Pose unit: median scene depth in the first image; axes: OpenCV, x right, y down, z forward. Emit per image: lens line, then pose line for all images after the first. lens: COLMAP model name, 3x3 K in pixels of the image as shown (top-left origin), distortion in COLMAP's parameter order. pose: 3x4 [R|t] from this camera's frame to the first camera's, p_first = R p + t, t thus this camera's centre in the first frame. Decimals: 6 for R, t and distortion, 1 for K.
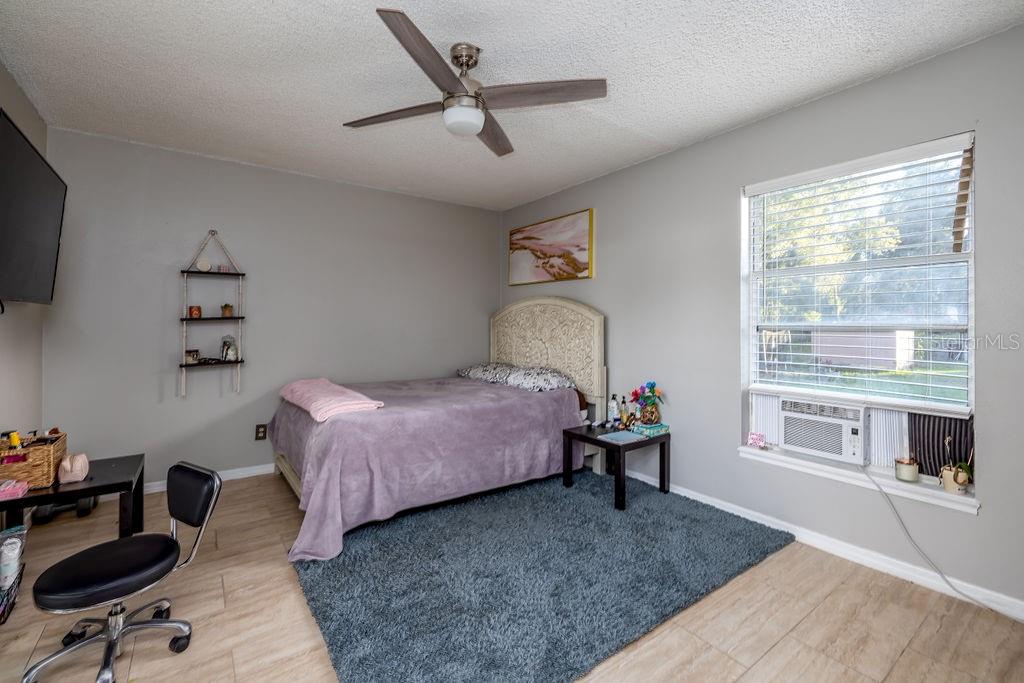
lens RADIAL K [[433.7, 0, 502.7], [0, 433.7, 319.2], [0, 0, 1]] dist [-0.000492, 0.000671]
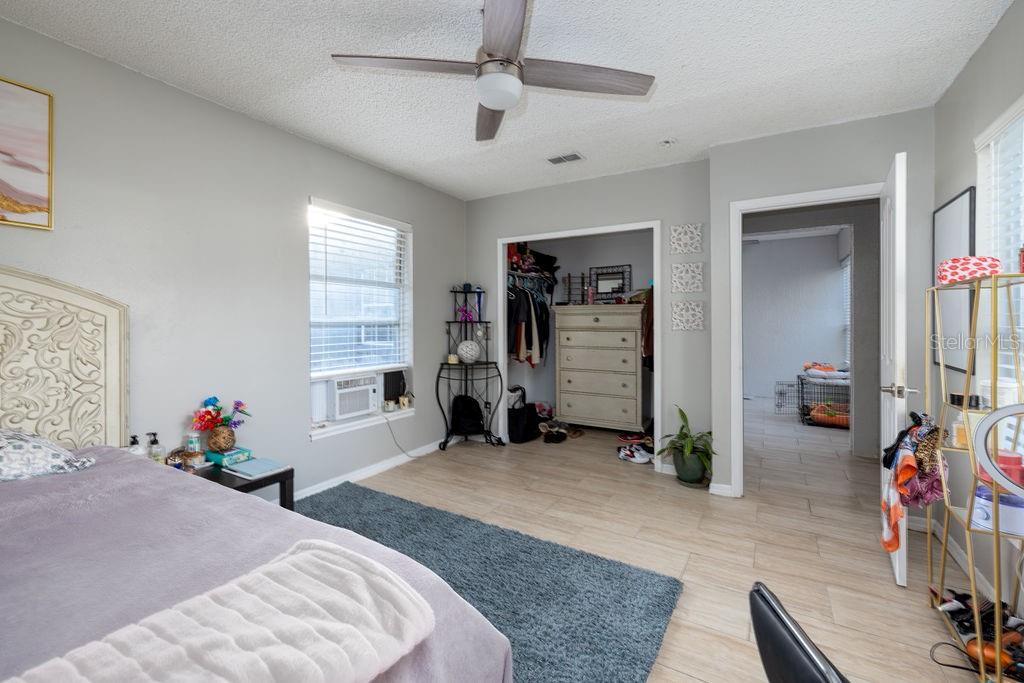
lens RADIAL K [[433.7, 0, 513.9], [0, 433.7, 324.1], [0, 0, 1]] dist [-0.000492, 0.000671]
pose [[-0.398588, -0.007246, 0.917102, -0.791269], [-0.010379, 0.999940, 0.003389, 0.011889], [-0.917072, -0.008167, -0.398639, 1.153475]]
